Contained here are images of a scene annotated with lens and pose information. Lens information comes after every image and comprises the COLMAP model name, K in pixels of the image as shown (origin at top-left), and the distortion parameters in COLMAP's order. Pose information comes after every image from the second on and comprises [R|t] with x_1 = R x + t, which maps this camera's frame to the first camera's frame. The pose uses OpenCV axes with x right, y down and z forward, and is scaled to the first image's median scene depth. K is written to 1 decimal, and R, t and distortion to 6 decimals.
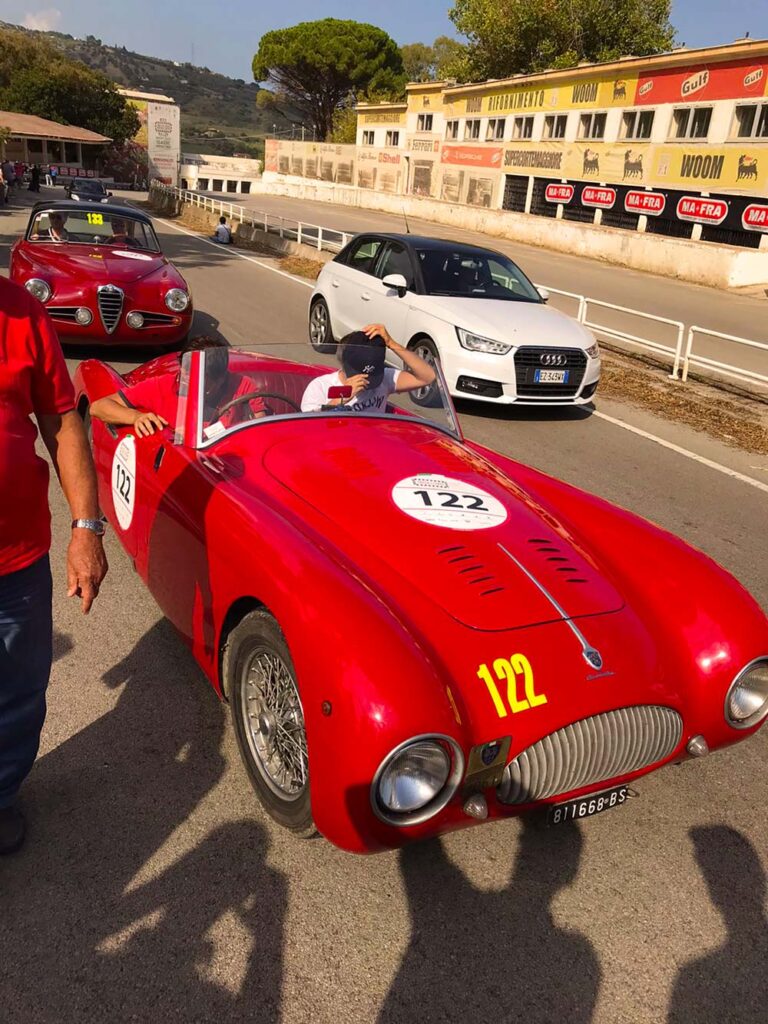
lens RADIAL K [[833.2, 0, 389.7], [0, 833.2, 504.6], [0, 0, 1]] dist [0.001479, -0.006884]
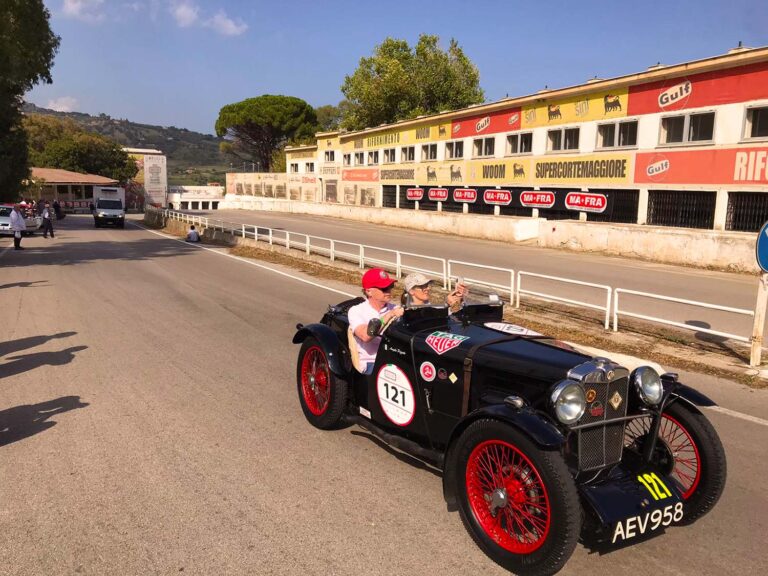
lens RADIAL K [[624.9, 0, 376.7], [0, 624.9, 290.5], [0, 0, 1]] dist [0.001479, -0.006884]
pose [[0.993480, -0.085992, 0.074858, 0.020501], [0.099902, 0.972981, -0.208152, 0.022738], [-0.054936, 0.214273, 0.975228, -0.057030]]
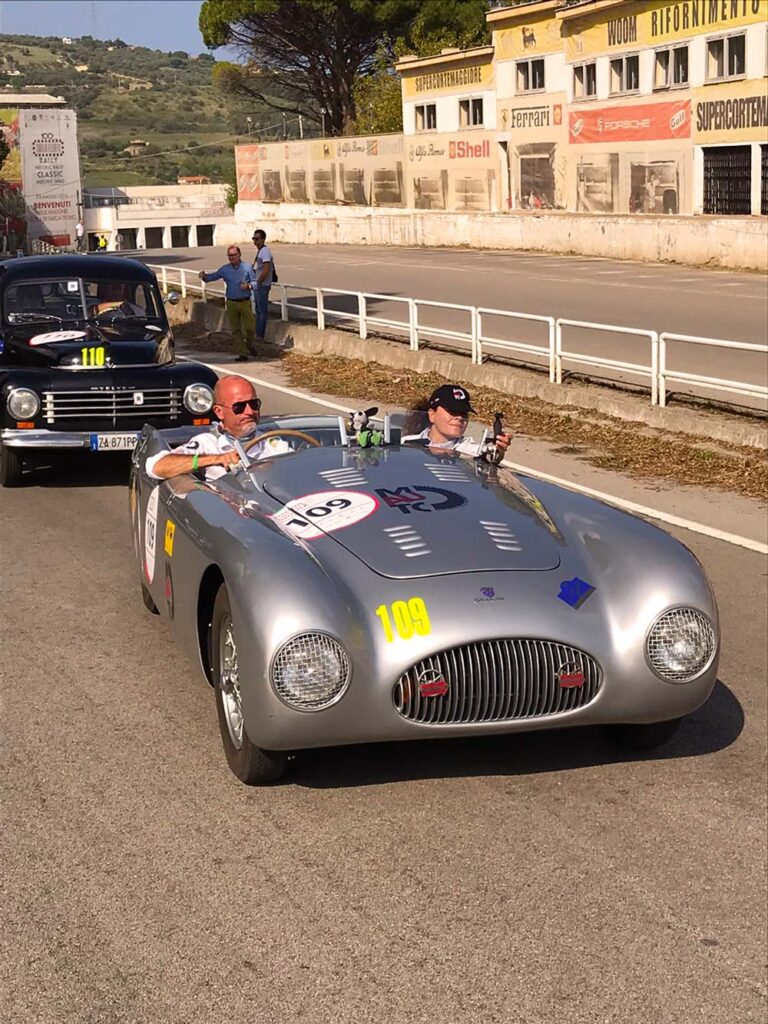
lens RADIAL K [[1597.3, 0, 397.8], [0, 1597.3, 537.5], [0, 0, 1]] dist [0.051416, 0.000000]
pose [[0.991826, -0.109763, -0.065068, -0.006669], [0.097947, 0.981737, -0.163095, -0.014161], [0.081782, 0.155388, 0.984462, 0.038639]]
